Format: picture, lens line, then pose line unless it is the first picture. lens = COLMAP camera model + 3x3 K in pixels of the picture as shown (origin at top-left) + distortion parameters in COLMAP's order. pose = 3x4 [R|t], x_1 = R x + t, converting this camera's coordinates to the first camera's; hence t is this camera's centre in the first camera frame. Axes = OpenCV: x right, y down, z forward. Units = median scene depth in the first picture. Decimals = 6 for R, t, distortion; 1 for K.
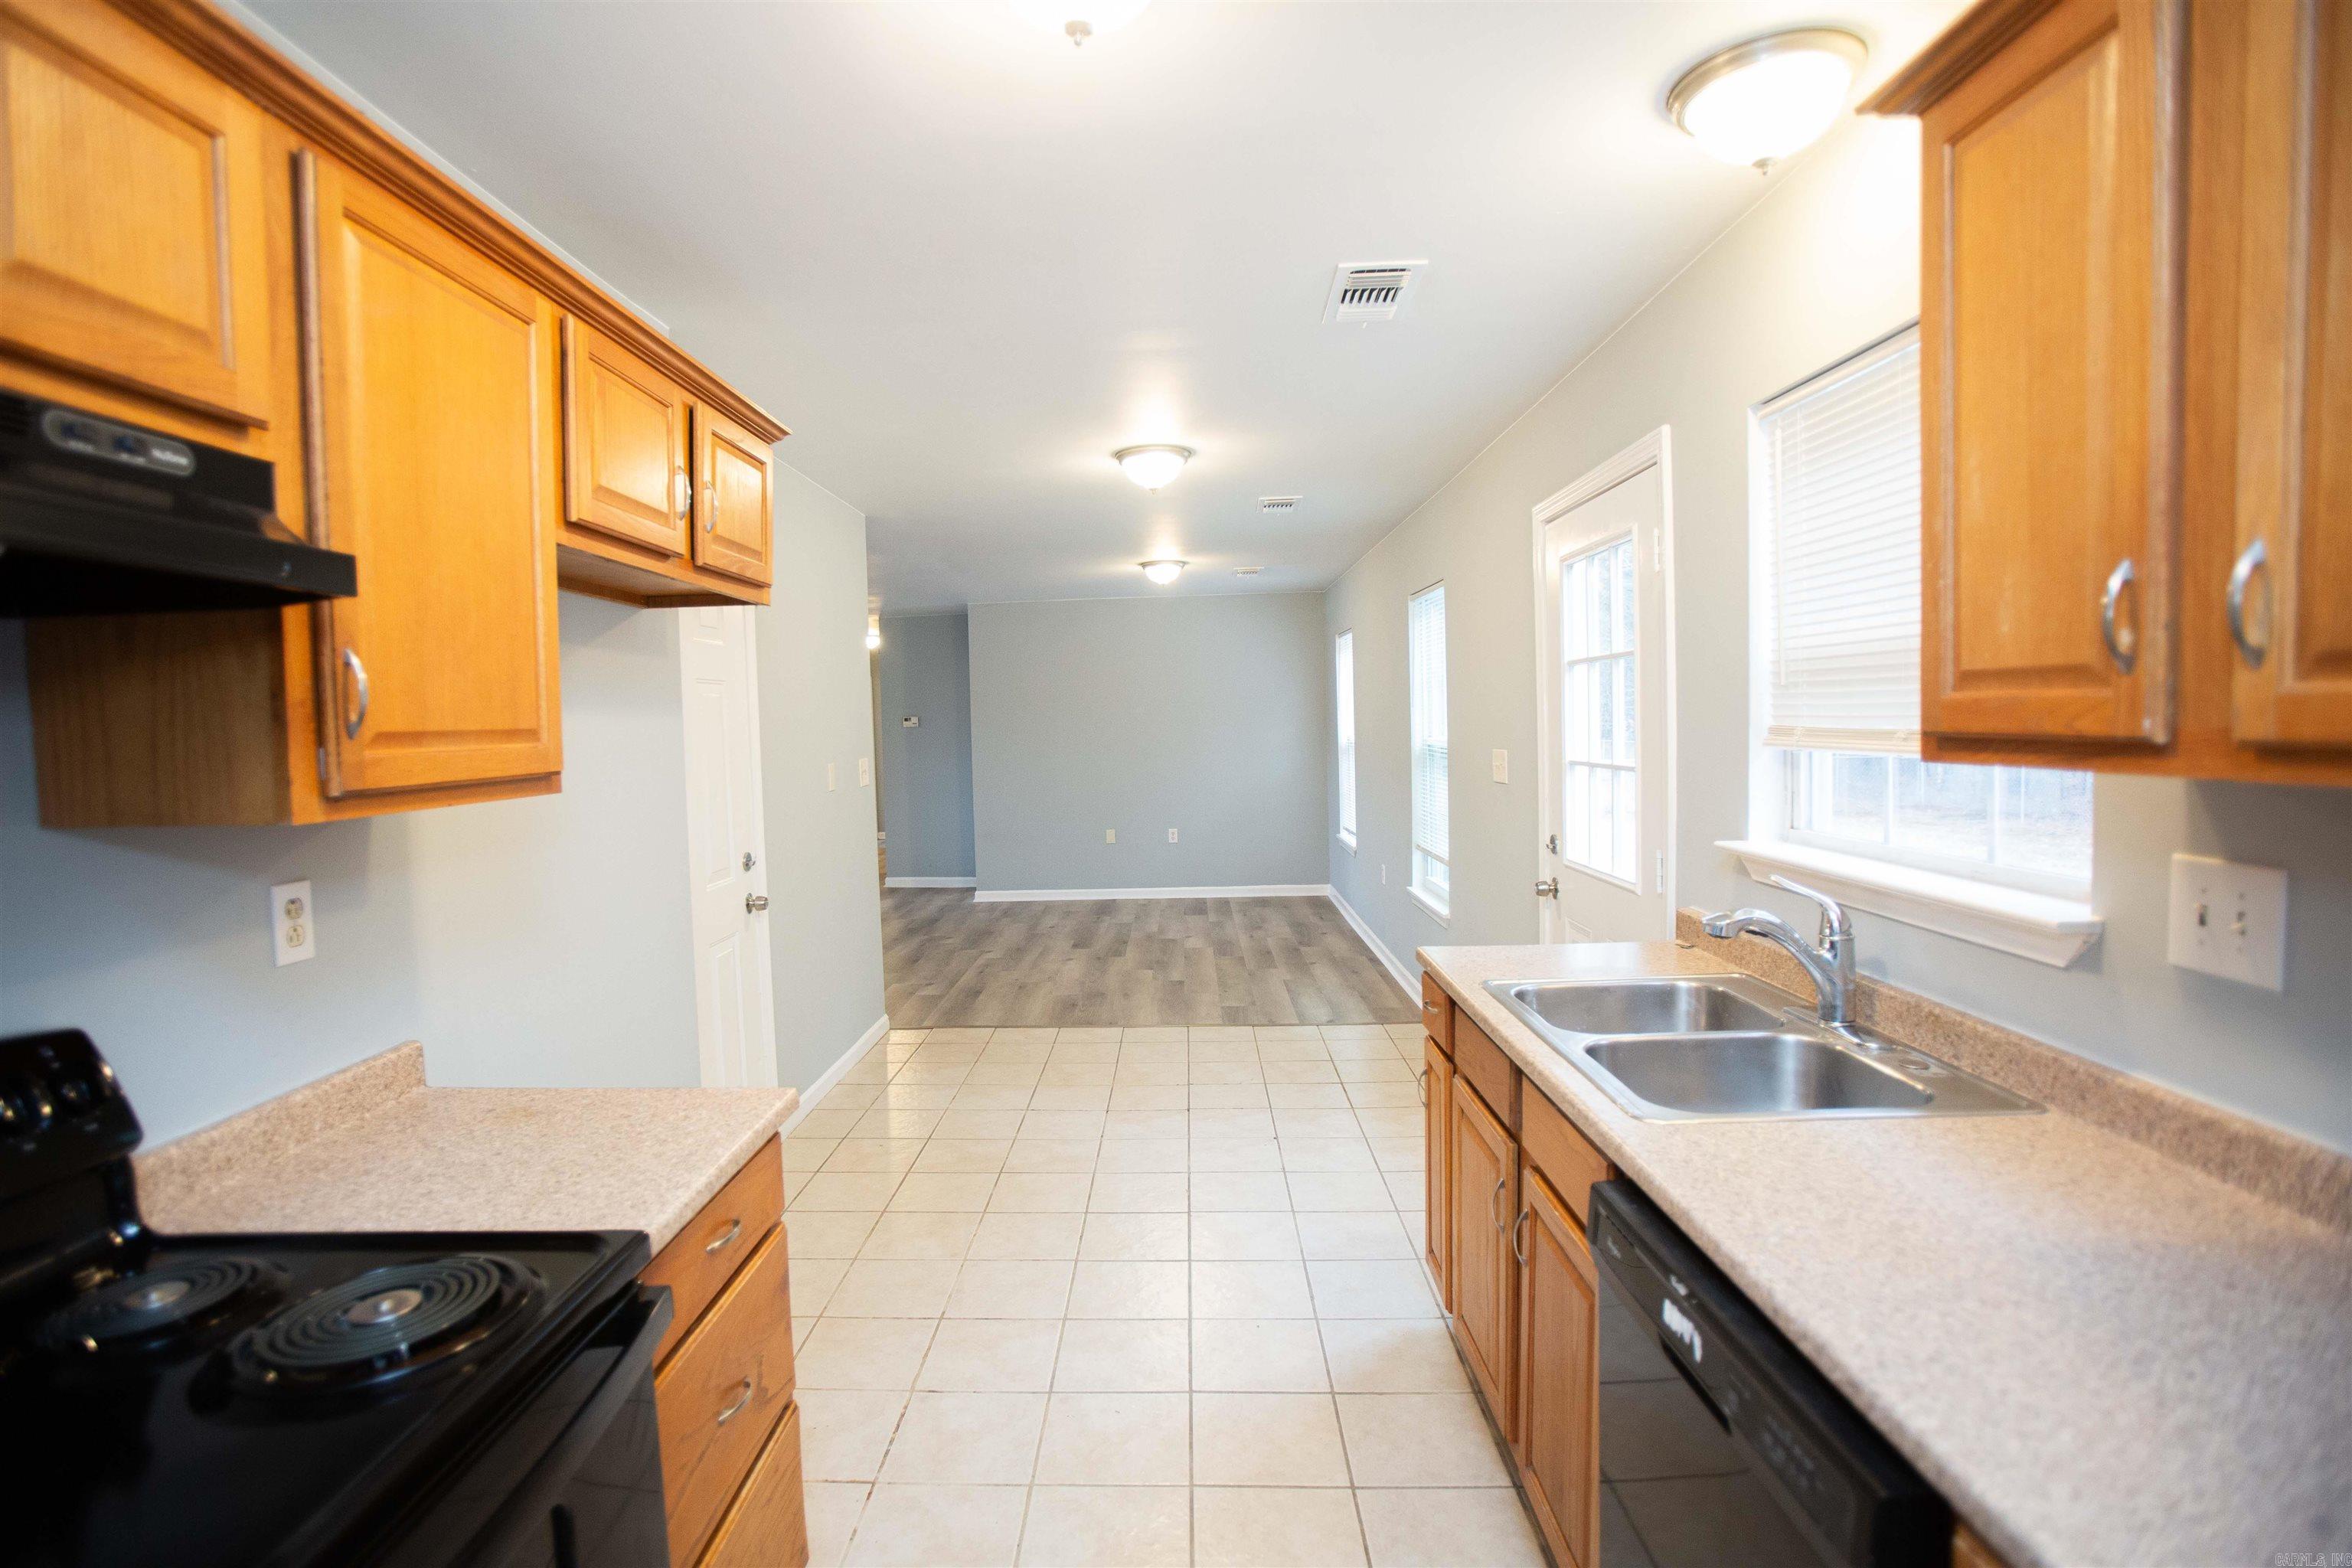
lens RADIAL K [[1140.8, 0, 1135.7], [0, 1140.8, 785.3], [0, 0, 1]] dist [-0.077351, 0.038633]
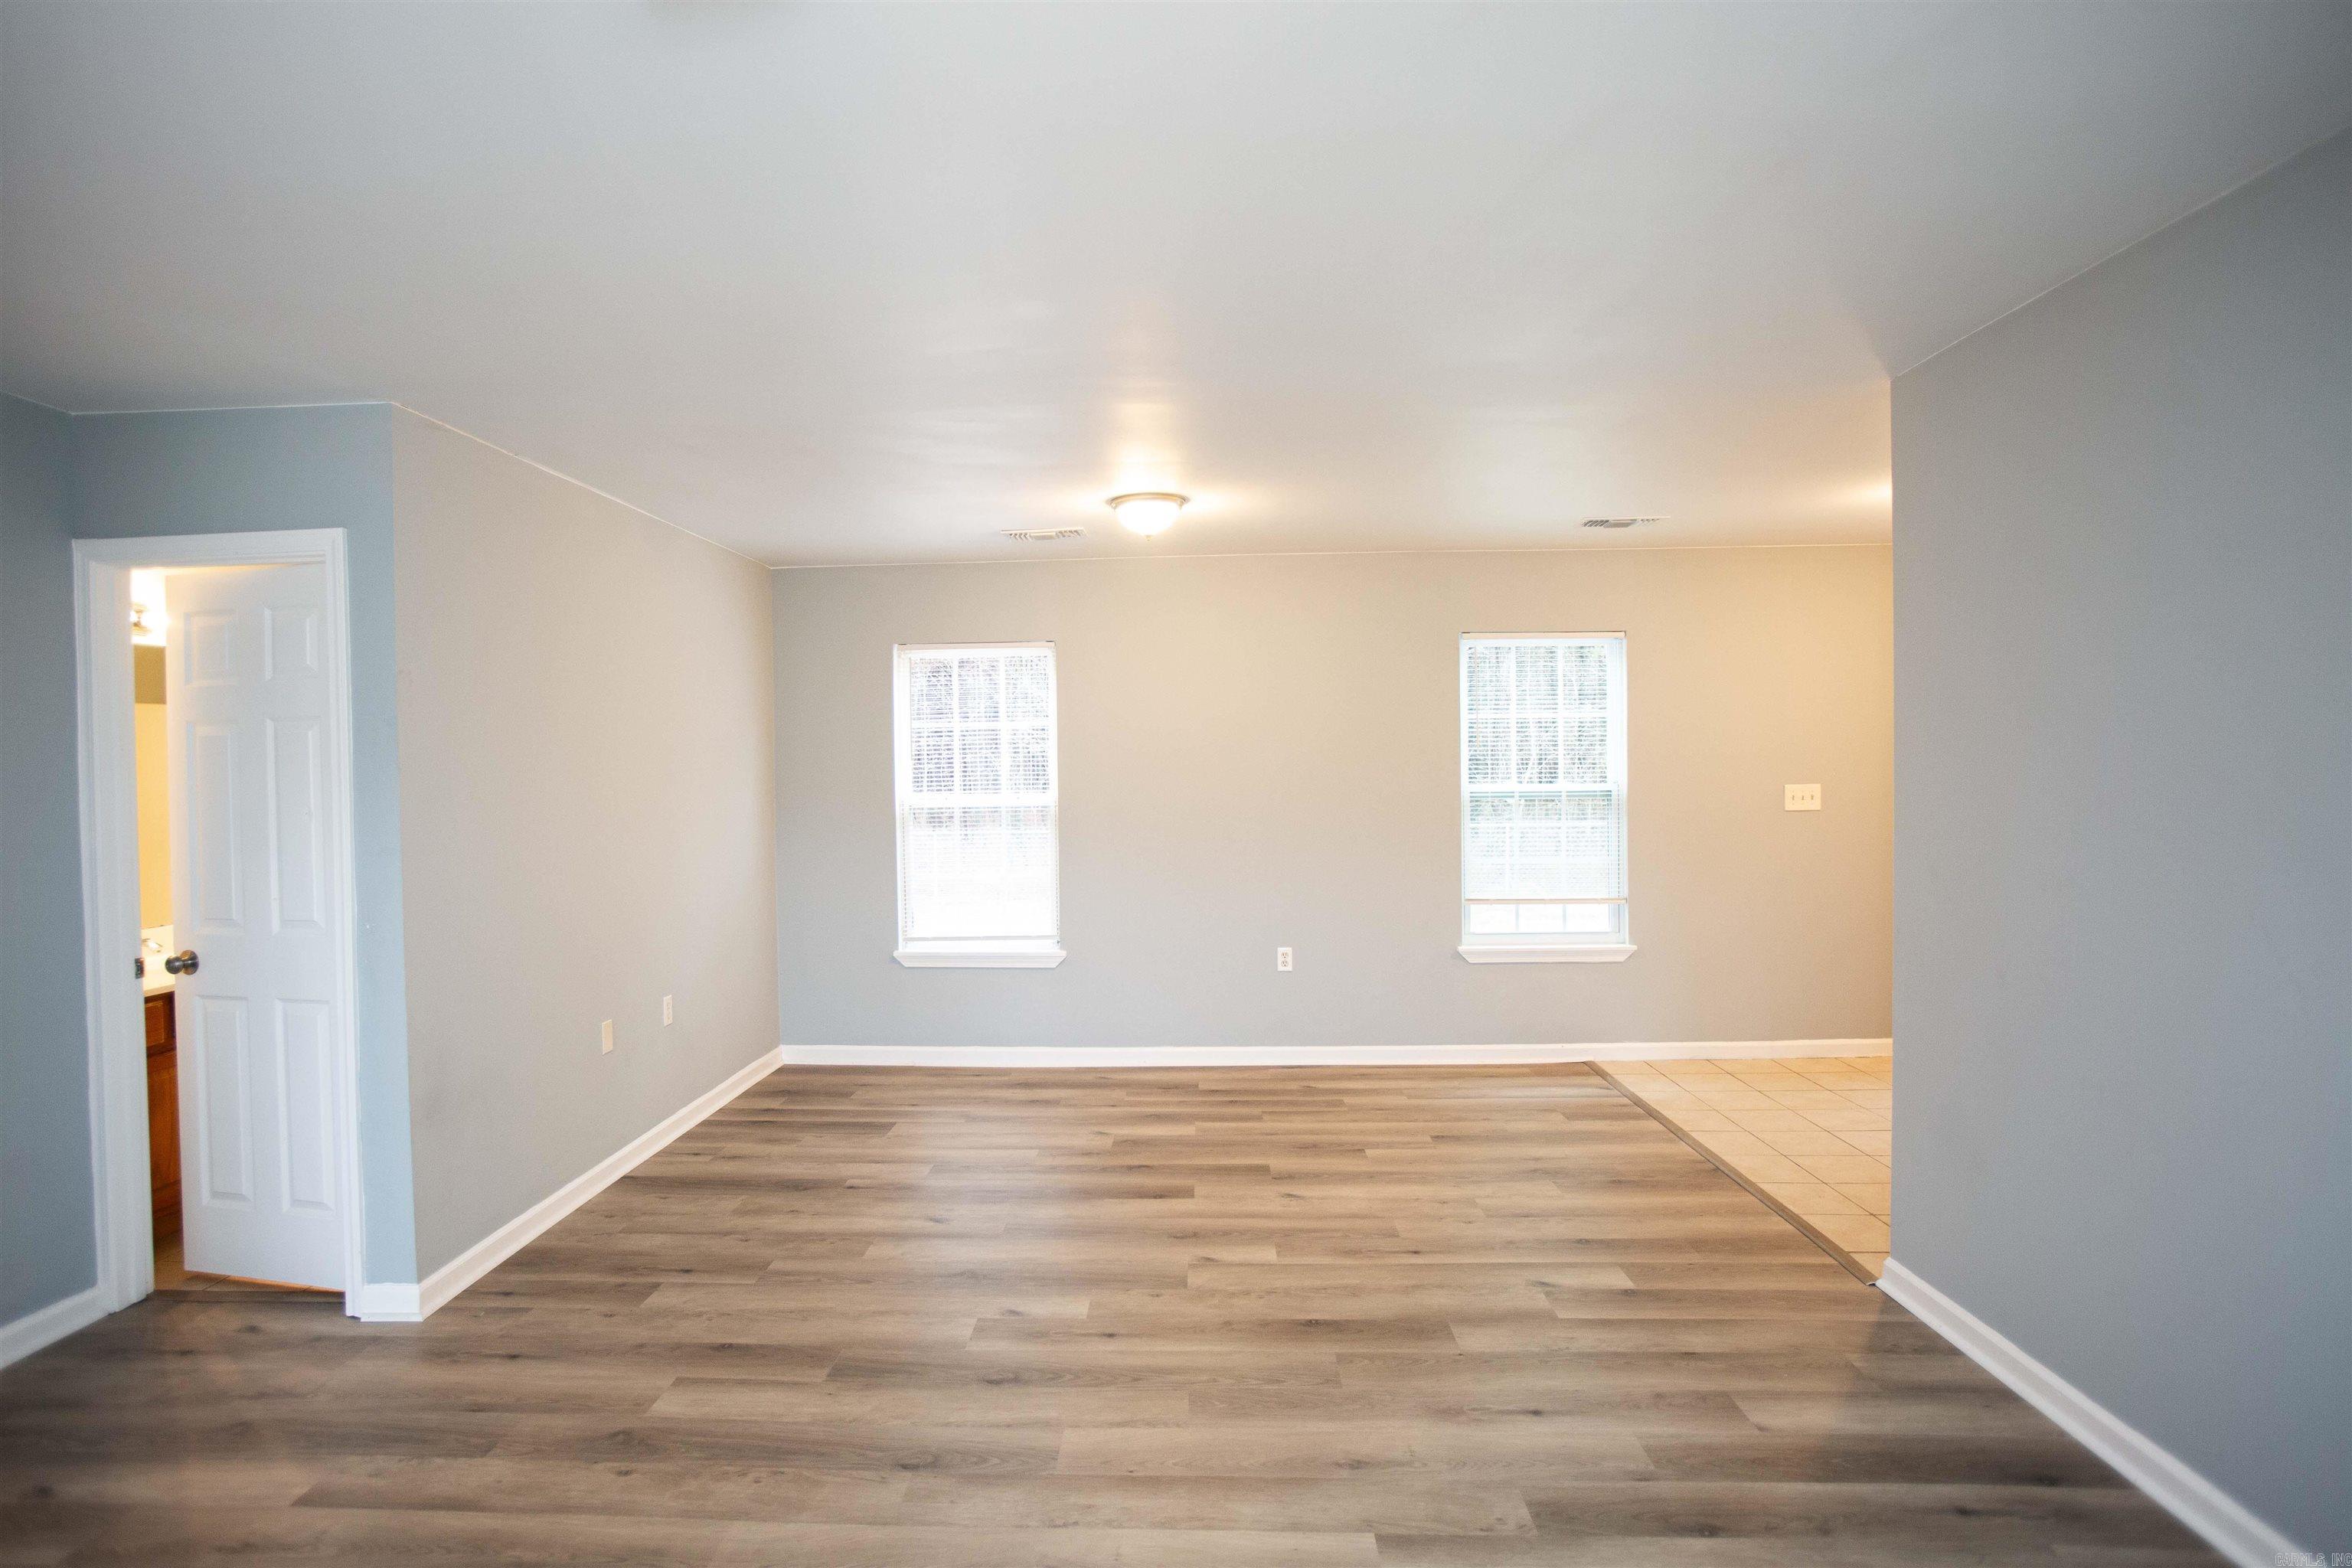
lens RADIAL K [[1249.2, 0, 1128.2], [0, 1249.2, 788.1], [0, 0, 1]] dist [-0.033745, 0.001807]
pose [[0.016242, 0.006264, 0.999848, -0.689666], [0.070267, 0.997501, -0.007390, -0.045302], [-0.997396, 0.070377, 0.015761, 1.104485]]
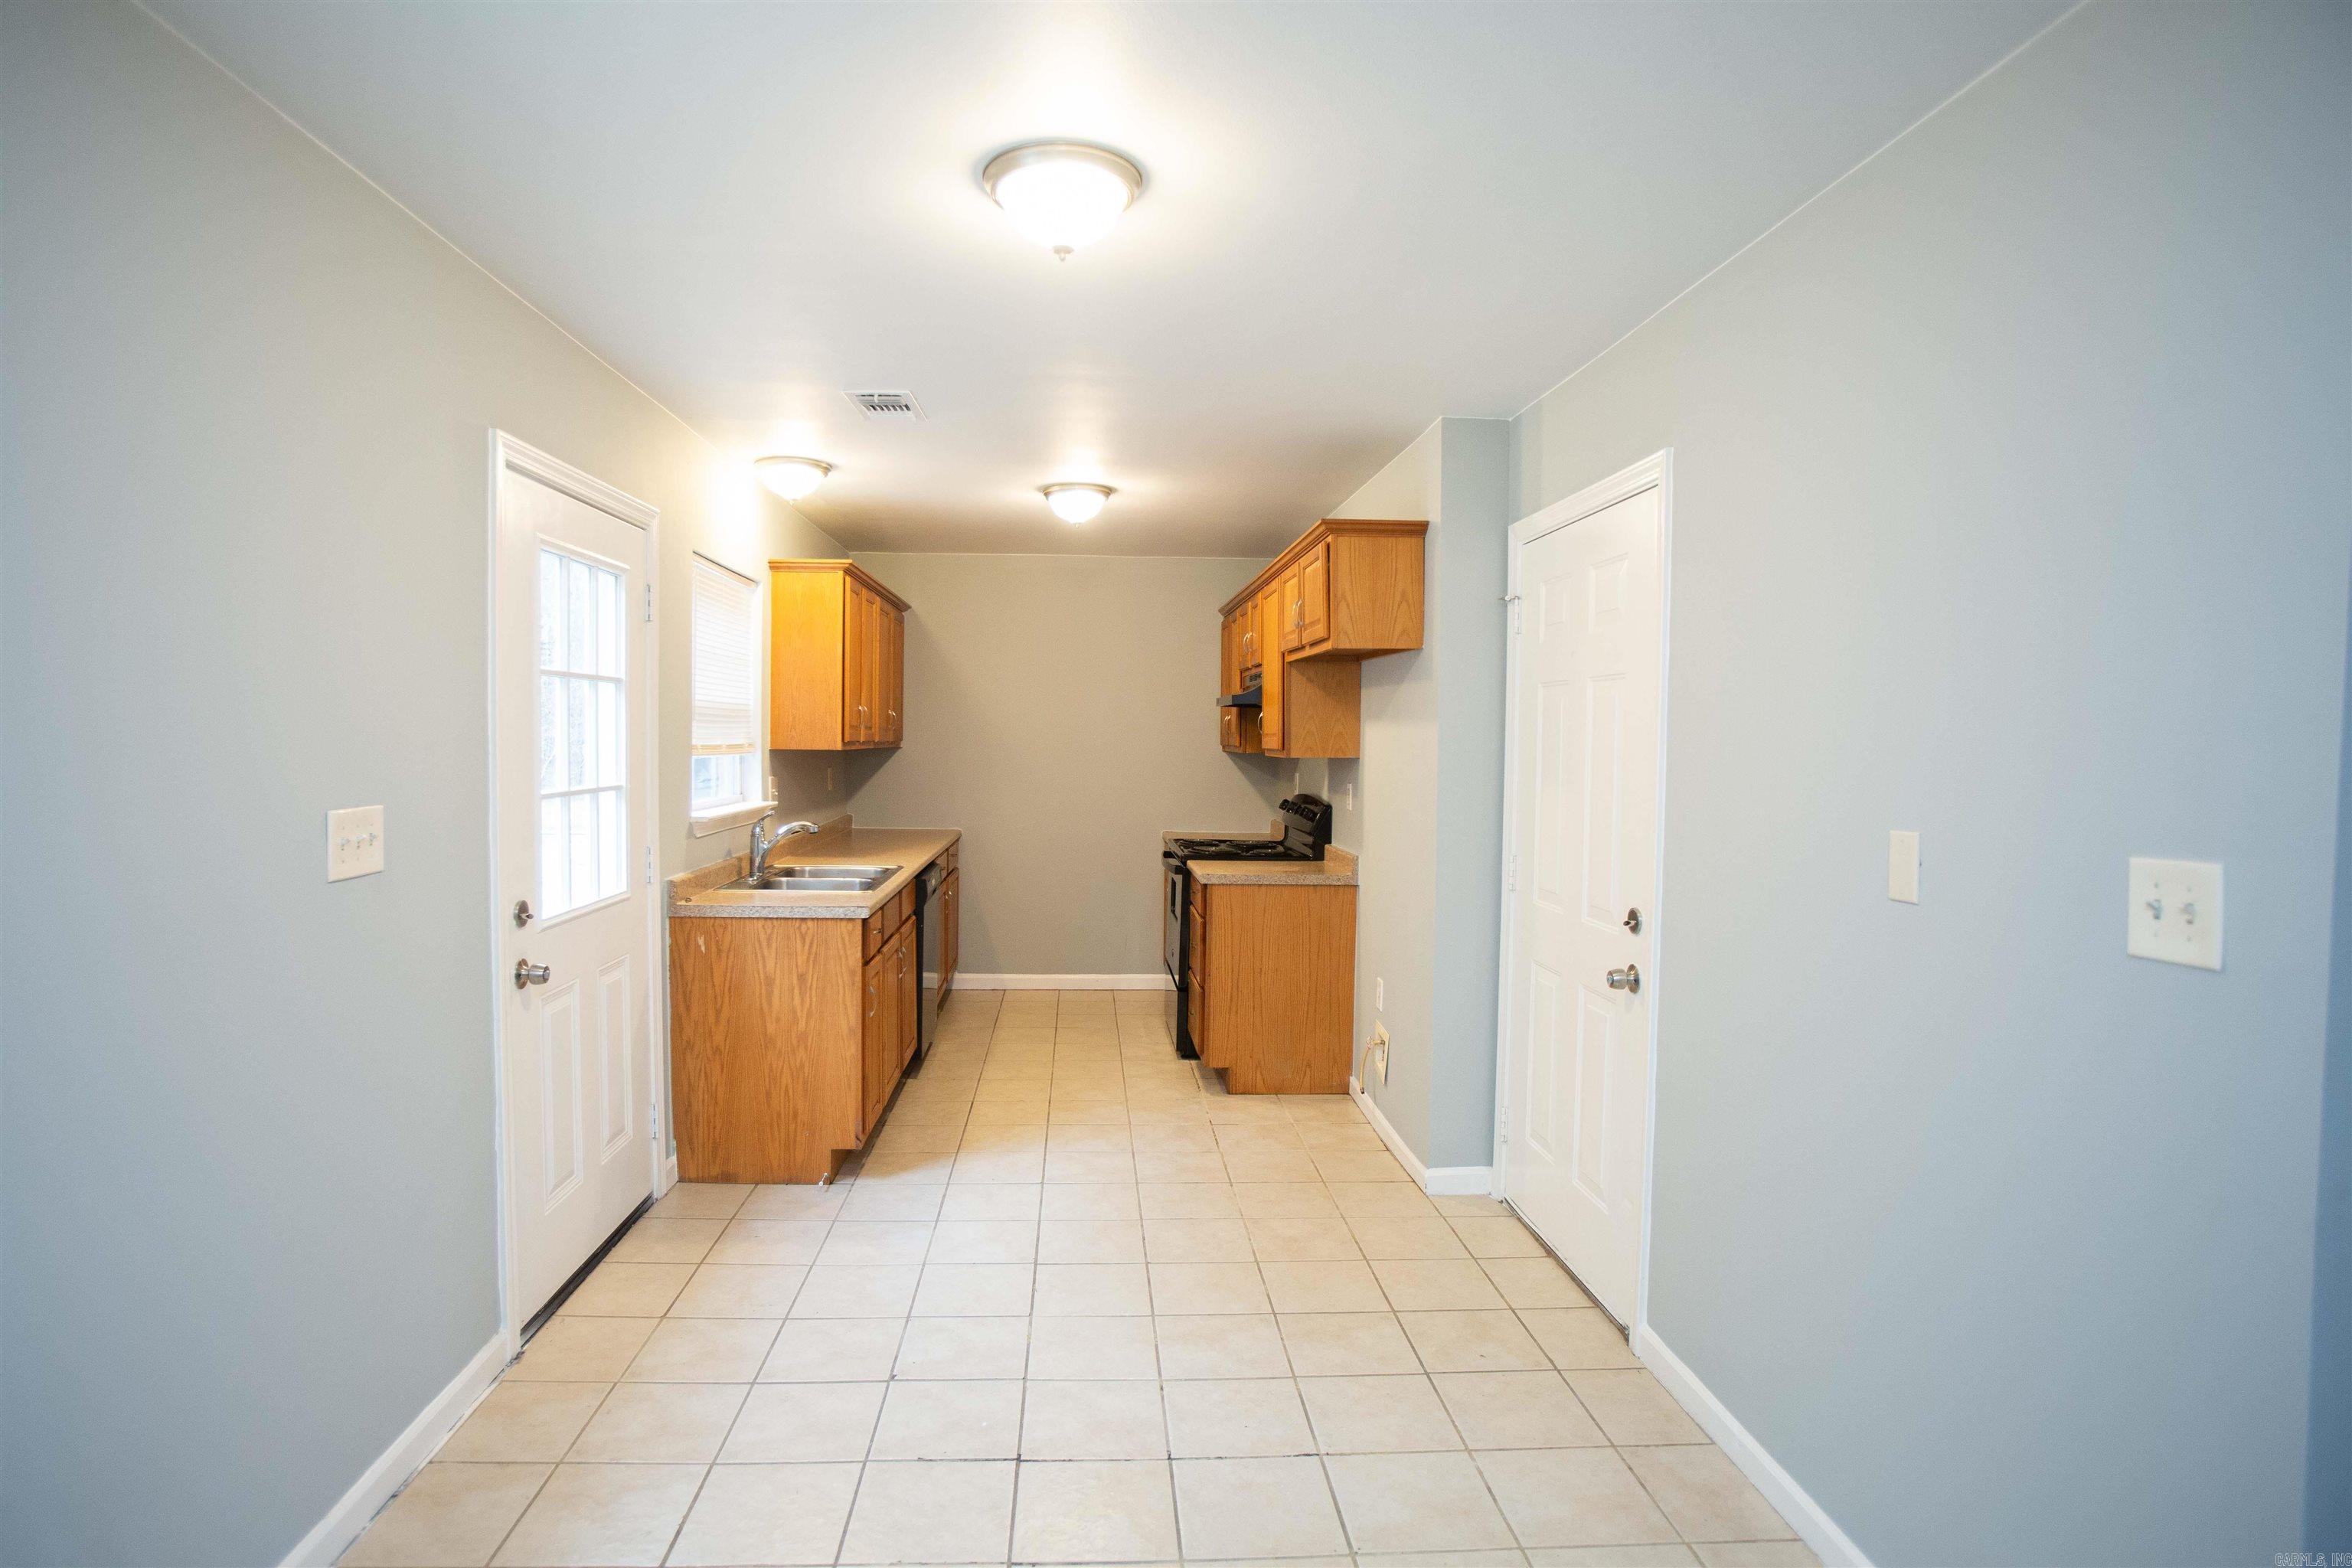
lens RADIAL K [[1249.2, 0, 1128.2], [0, 1249.2, 788.1], [0, 0, 1]] dist [-0.033745, 0.001807]
pose [[-0.997088, 0.021698, -0.073111, 0.016842], [0.014181, 0.994703, 0.101805, -0.057514], [0.074933, 0.100471, -0.992114, 0.988753]]
